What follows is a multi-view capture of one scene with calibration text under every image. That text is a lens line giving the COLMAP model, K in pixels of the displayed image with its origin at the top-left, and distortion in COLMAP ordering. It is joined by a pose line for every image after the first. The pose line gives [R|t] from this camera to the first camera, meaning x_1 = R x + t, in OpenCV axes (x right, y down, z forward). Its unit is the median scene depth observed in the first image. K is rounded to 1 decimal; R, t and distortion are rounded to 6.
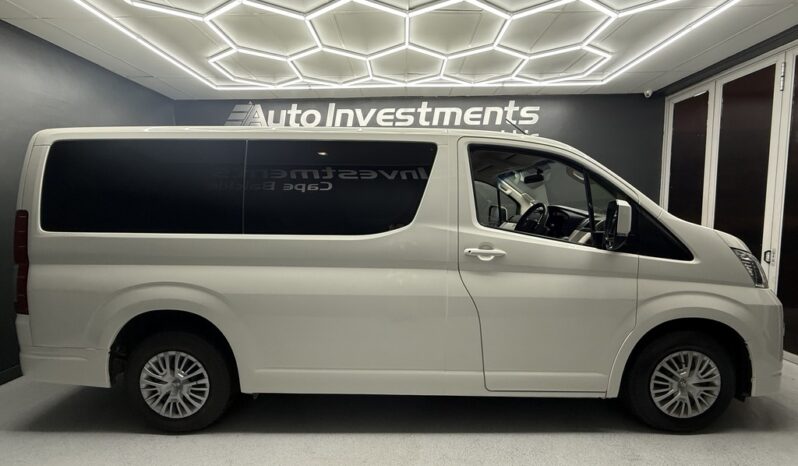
lens RADIAL K [[313.5, 0, 394.3], [0, 313.5, 233.1], [0, 0, 1]] dist [-0.000787, -0.000363]
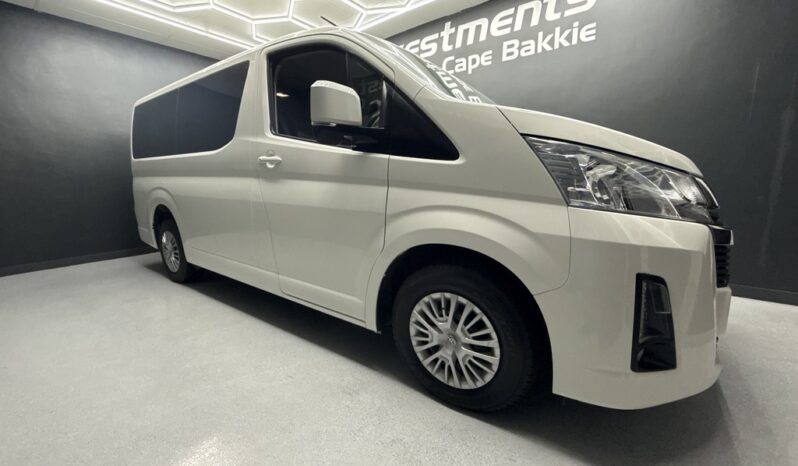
lens RADIAL K [[313.5, 0, 399.8], [0, 313.5, 232.1], [0, 0, 1]] dist [-0.000787, -0.000363]
pose [[0.813387, 0.089522, -0.574793, 1.222458], [-0.033138, 0.993614, 0.107859, 0.168440], [0.580778, -0.068684, 0.811159, 0.378897]]
